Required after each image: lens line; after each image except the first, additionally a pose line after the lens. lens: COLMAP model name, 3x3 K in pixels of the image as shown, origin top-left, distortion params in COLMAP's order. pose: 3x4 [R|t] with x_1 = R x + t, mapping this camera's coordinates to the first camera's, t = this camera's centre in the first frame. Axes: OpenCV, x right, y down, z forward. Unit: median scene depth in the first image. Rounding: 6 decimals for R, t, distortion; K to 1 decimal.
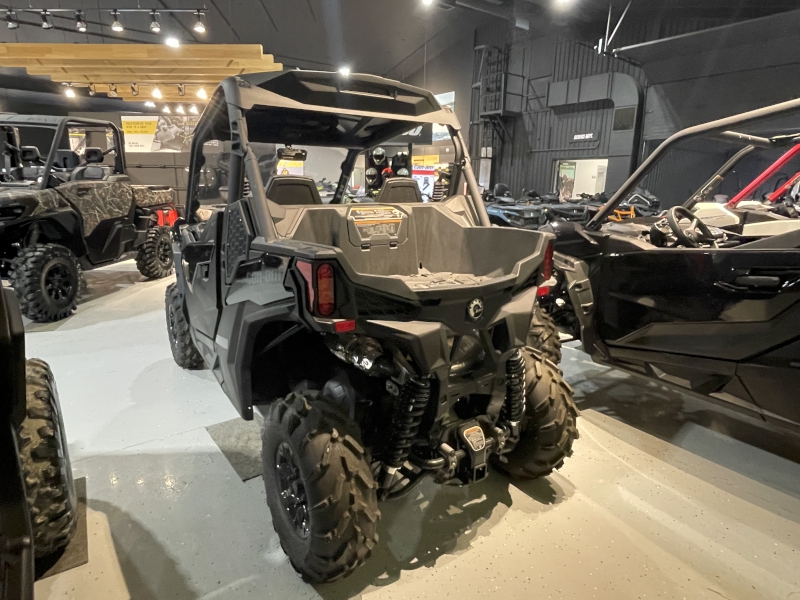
lens RADIAL K [[465.3, 0, 396.0], [0, 465.3, 301.1], [0, 0, 1]] dist [-0.004507, -0.000171]
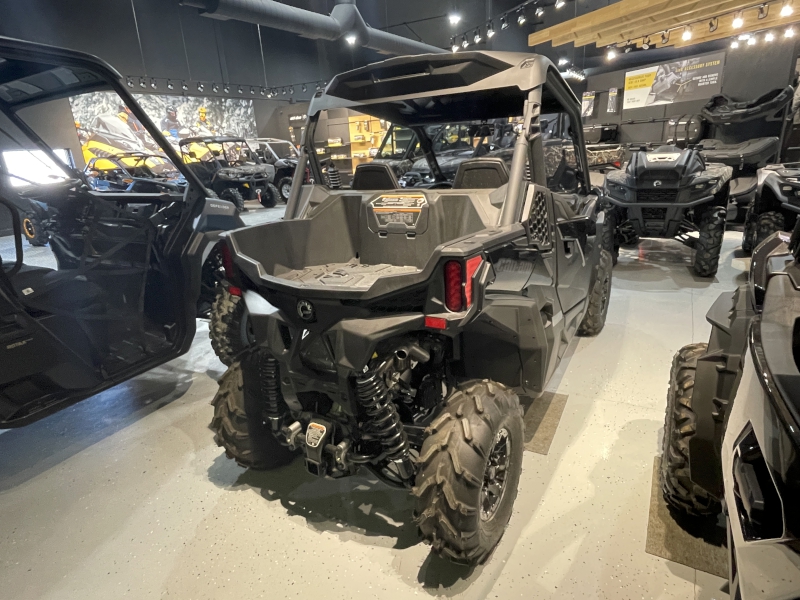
lens RADIAL K [[465.3, 0, 396.1], [0, 465.3, 299.8], [0, 0, 1]] dist [-0.004507, -0.000171]
pose [[0.403566, 0.250693, -0.879936, 0.872011], [-0.158694, 0.966333, 0.202525, -0.183943], [0.901083, 0.057908, 0.429762, 0.577194]]
